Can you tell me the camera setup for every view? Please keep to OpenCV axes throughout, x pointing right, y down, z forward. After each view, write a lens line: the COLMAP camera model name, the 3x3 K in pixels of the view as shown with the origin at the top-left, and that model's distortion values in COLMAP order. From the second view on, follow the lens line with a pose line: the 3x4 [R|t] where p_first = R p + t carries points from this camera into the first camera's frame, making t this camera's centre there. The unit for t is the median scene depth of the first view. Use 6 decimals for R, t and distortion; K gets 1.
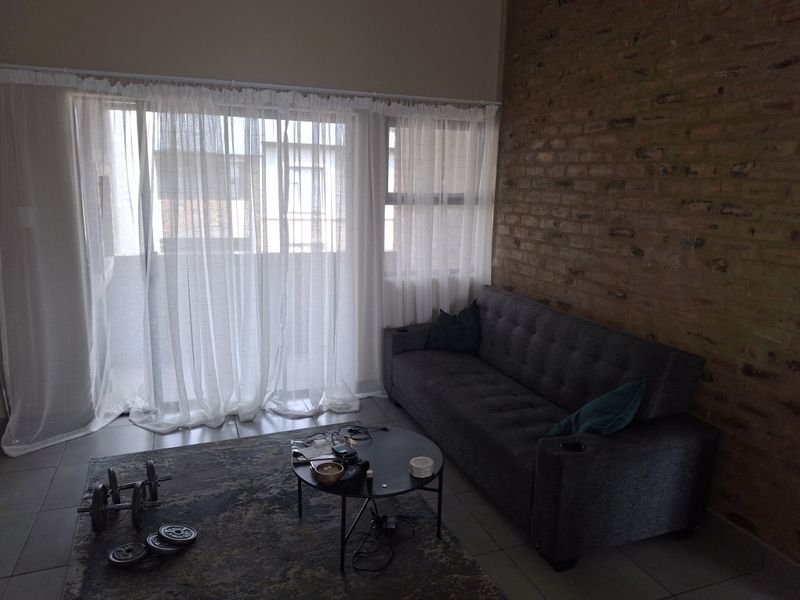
lens RADIAL K [[591.4, 0, 402.7], [0, 591.4, 298.1], [0, 0, 1]] dist [-0.000477, -0.006215]
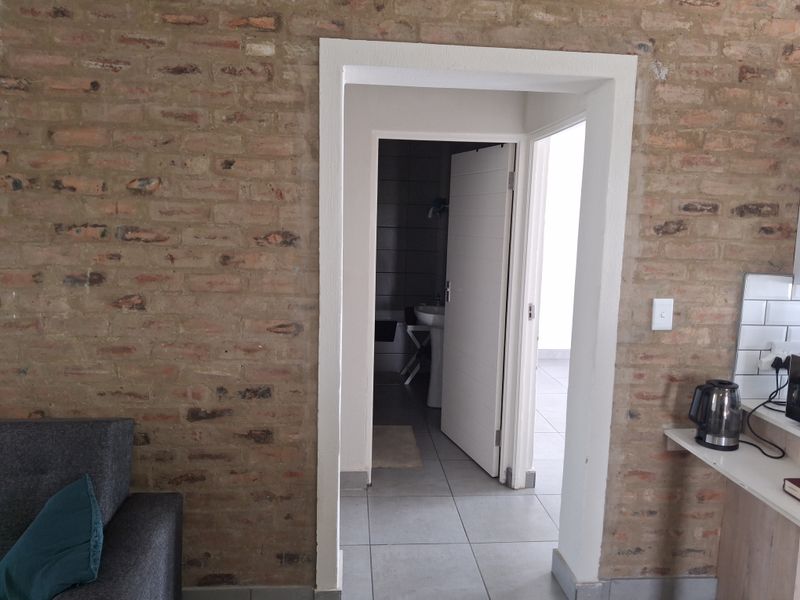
lens RADIAL K [[591.4, 0, 402.7], [0, 591.4, 298.1], [0, 0, 1]] dist [-0.000477, -0.006215]
pose [[0.281644, -0.142324, 0.948905, -0.126099], [0.169821, 0.980720, 0.096692, -0.073336], [-0.944372, 0.133911, 0.300383, 0.381255]]
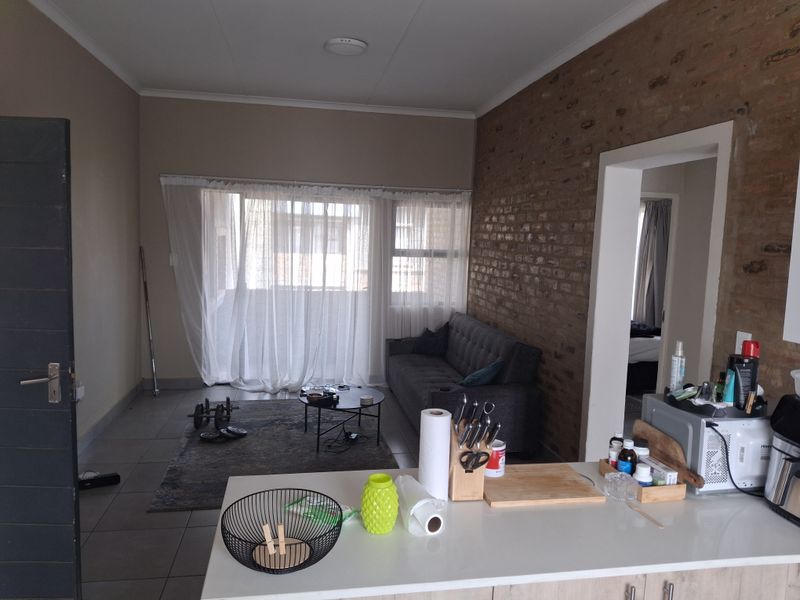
lens RADIAL K [[594.2, 0, 400.0], [0, 594.2, 300.0], [0, 0, 1]] dist [0.057027, -0.002764]
pose [[0.981437, 0.030000, -0.189421, 0.421346], [-0.047401, 0.994991, -0.088013, 0.125291], [0.185832, 0.095358, 0.977943, -0.704945]]
